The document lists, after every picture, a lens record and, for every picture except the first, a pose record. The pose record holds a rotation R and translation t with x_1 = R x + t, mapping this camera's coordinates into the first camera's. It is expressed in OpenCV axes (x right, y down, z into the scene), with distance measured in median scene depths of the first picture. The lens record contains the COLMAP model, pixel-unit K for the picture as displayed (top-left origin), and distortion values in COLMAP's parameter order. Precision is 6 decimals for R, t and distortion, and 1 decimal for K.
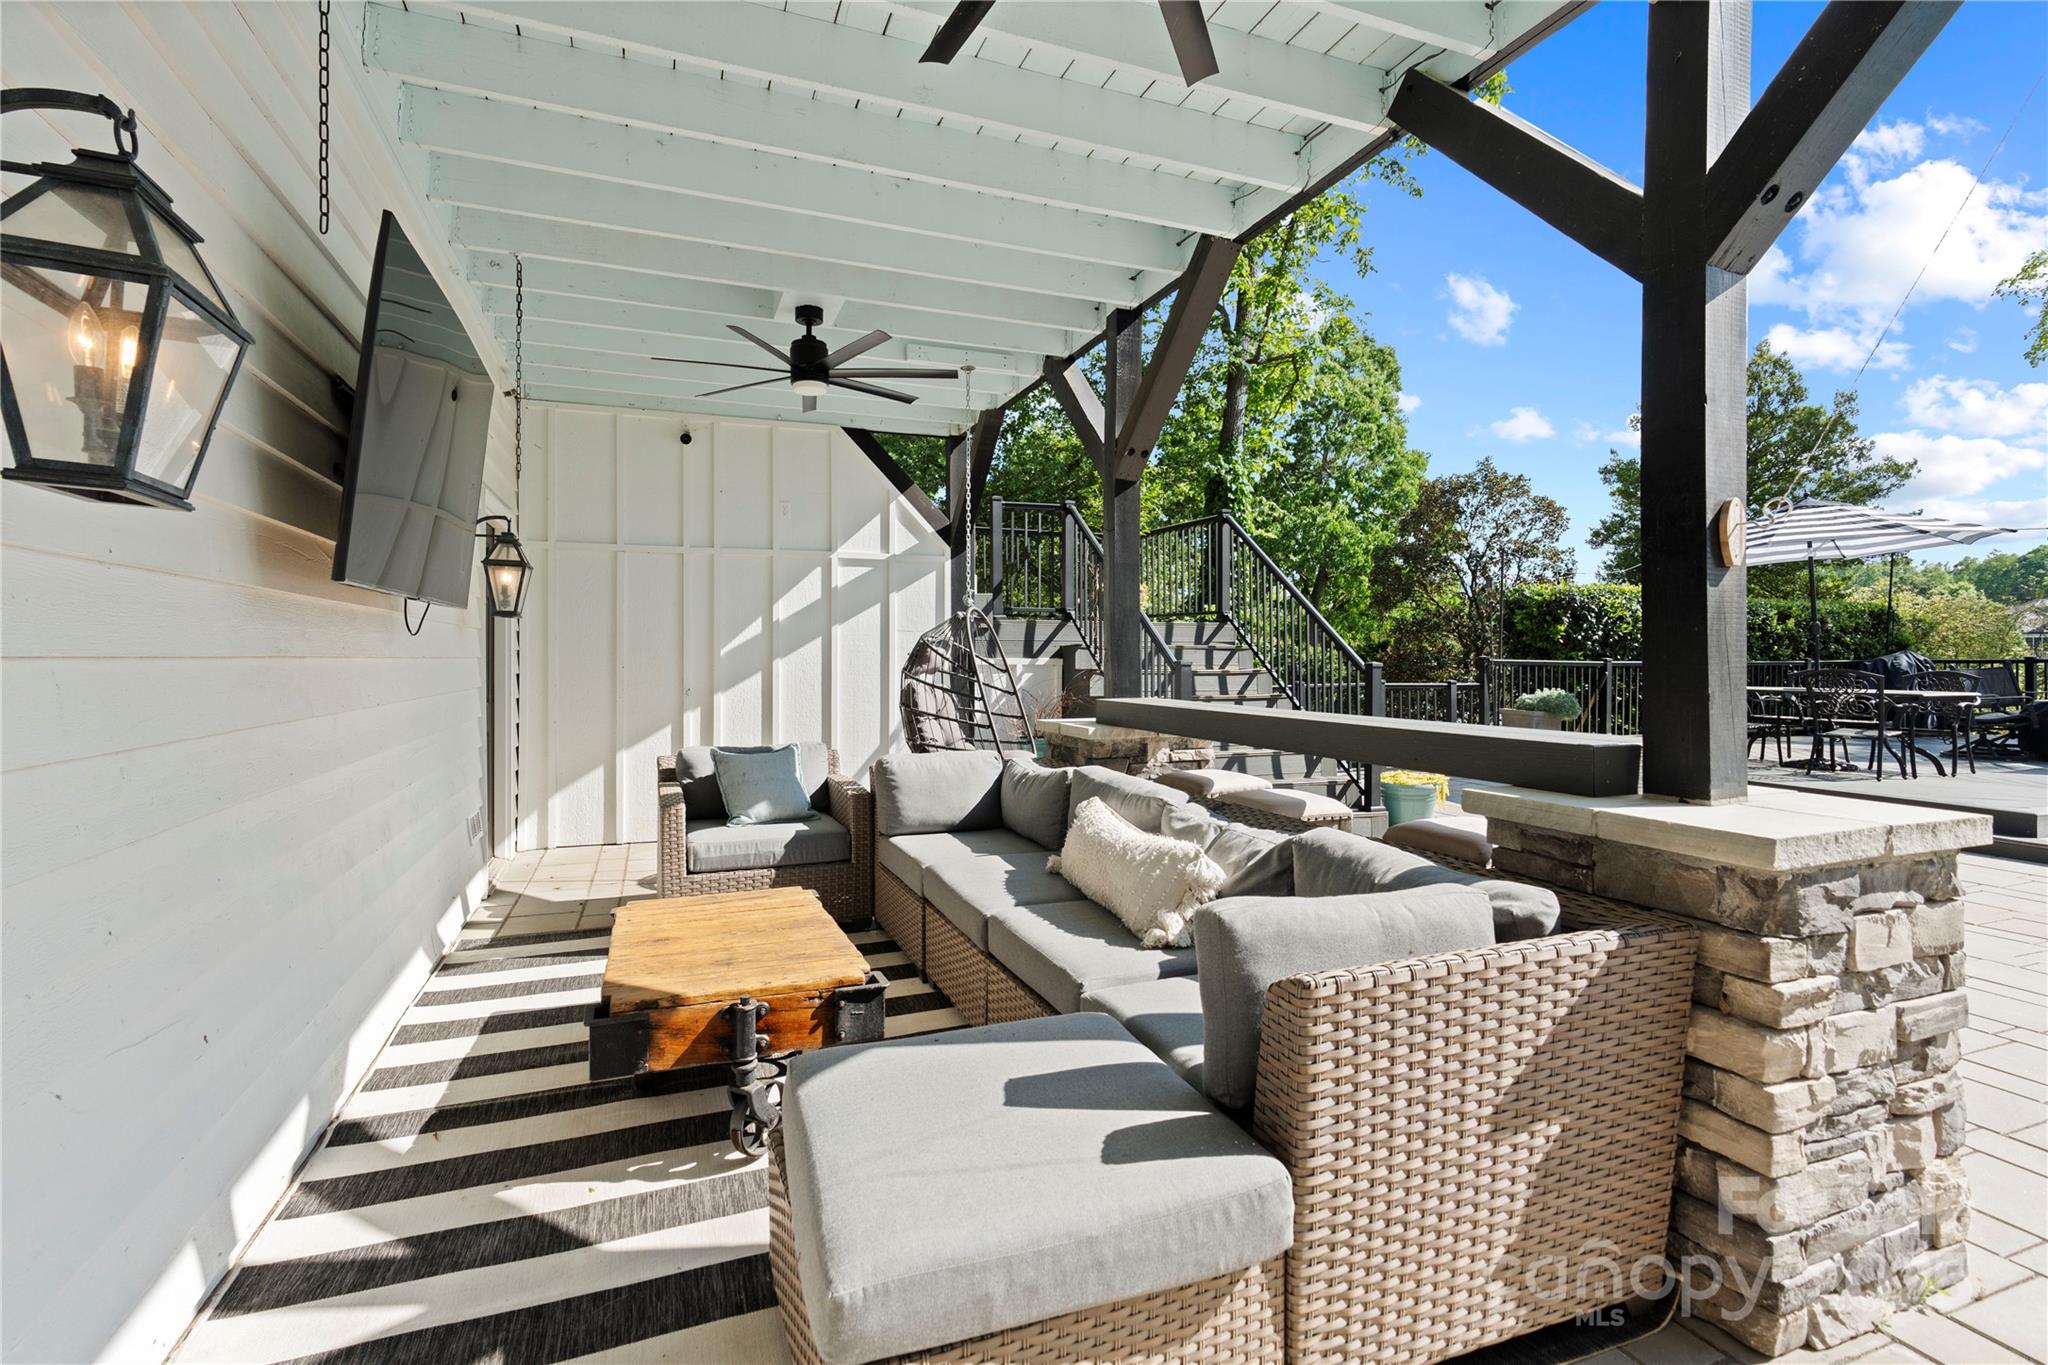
lens RADIAL K [[926.7, 0, 1015.3], [0, 926.7, 693.1], [0, 0, 1]] dist [-0.000083, 0.000444]
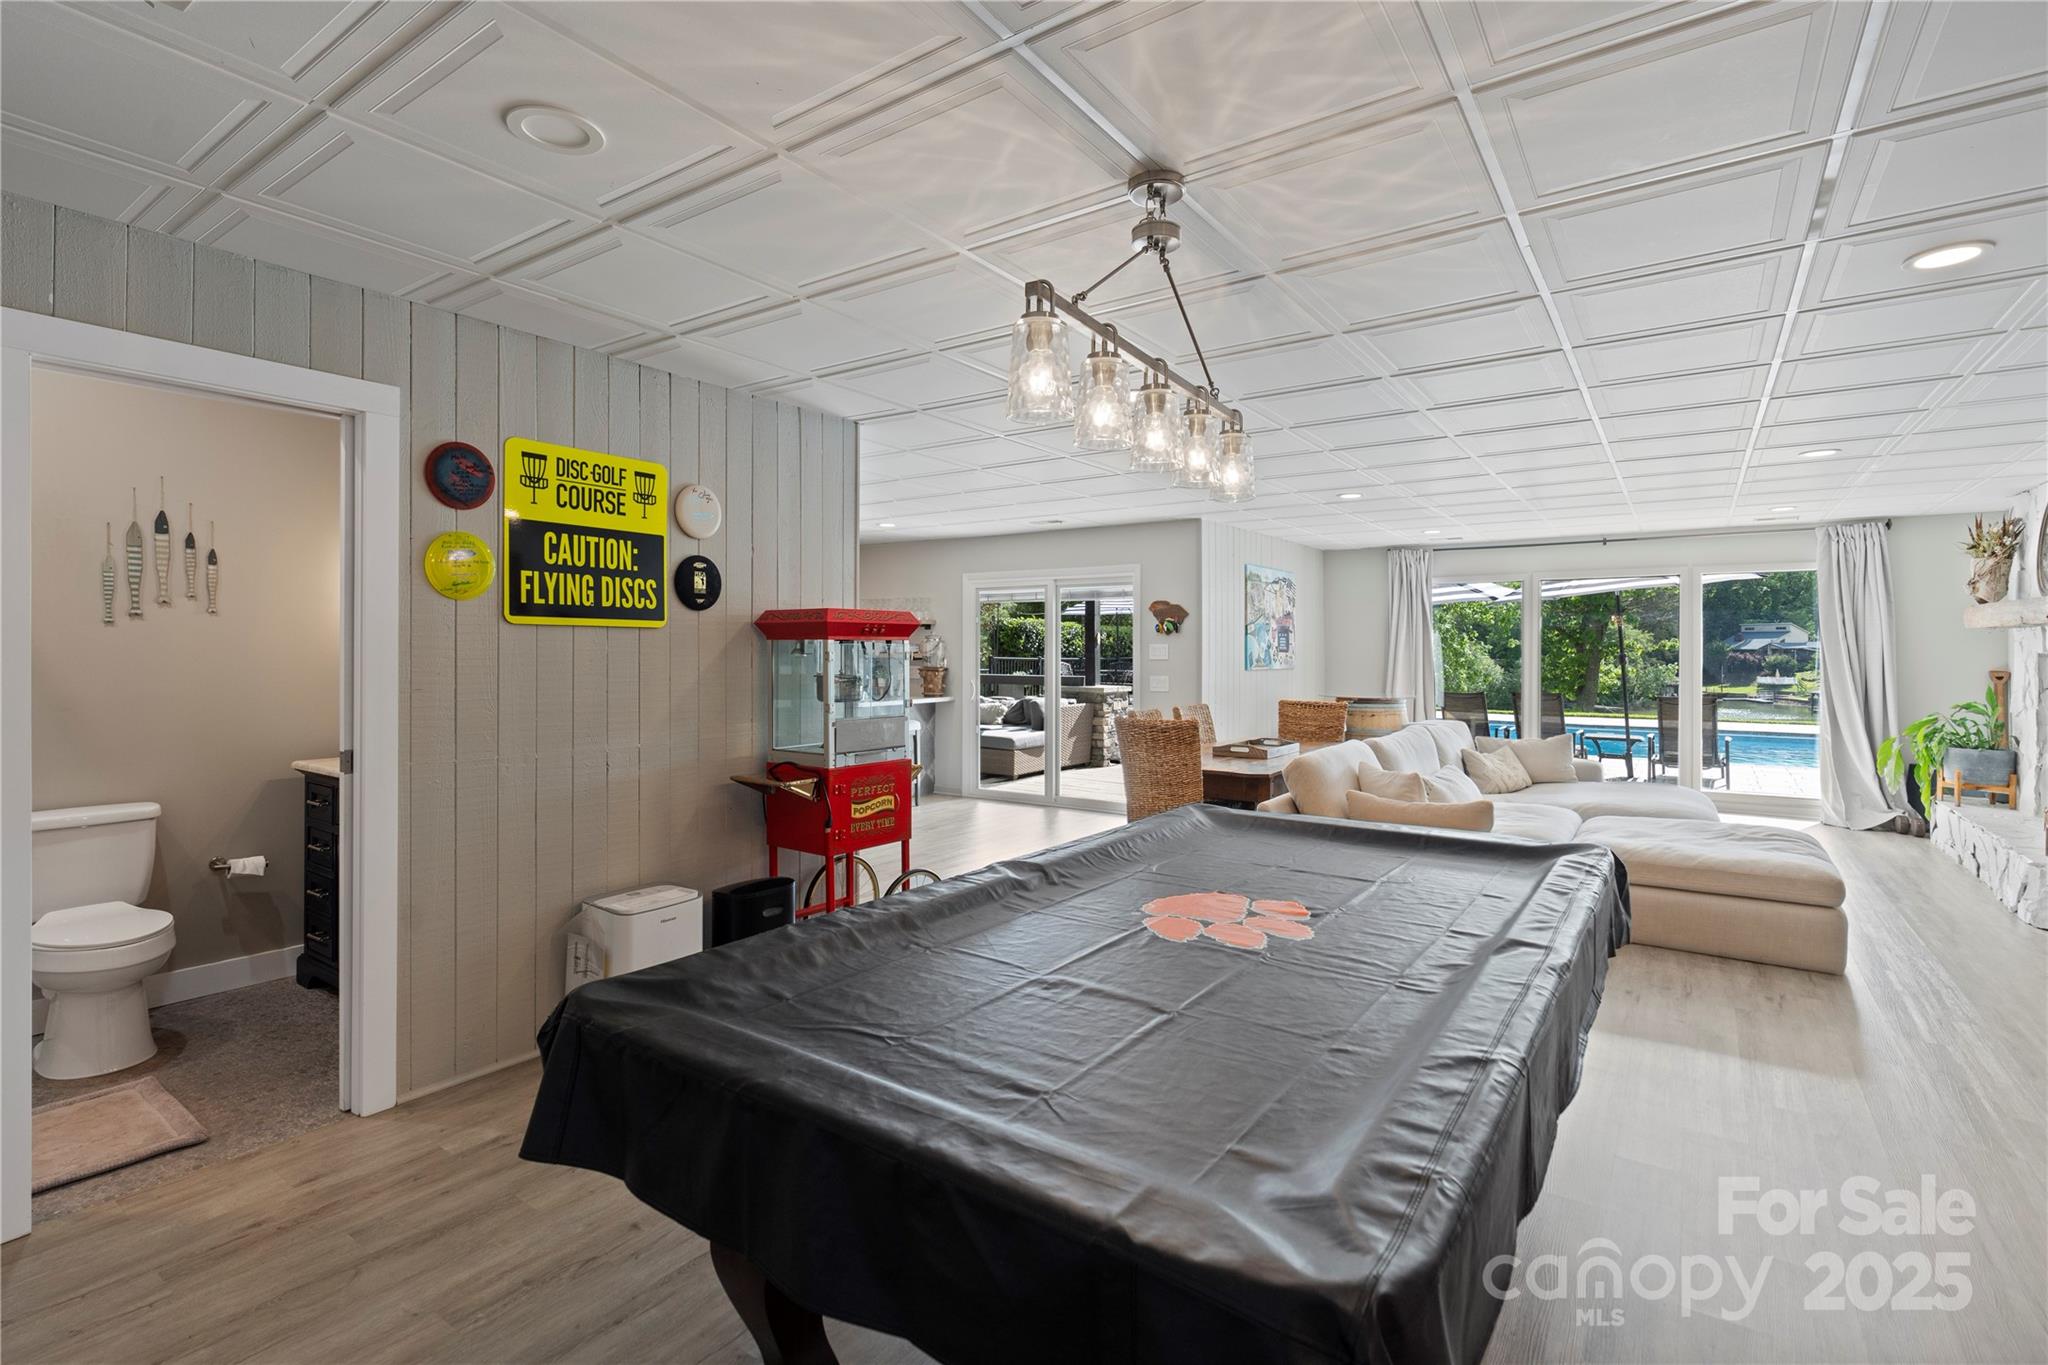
lens RADIAL K [[944.6, 0, 1010.7], [0, 944.6, 683.7], [0, 0, 1]] dist [-0.001580, 0.000296]
pose [[0.832720, 0.000345, 0.553695, -3.278130], [-0.000906, 0.999999, 0.000740, 0.112233], [-0.553694, -0.001118, 0.832719, -4.014700]]
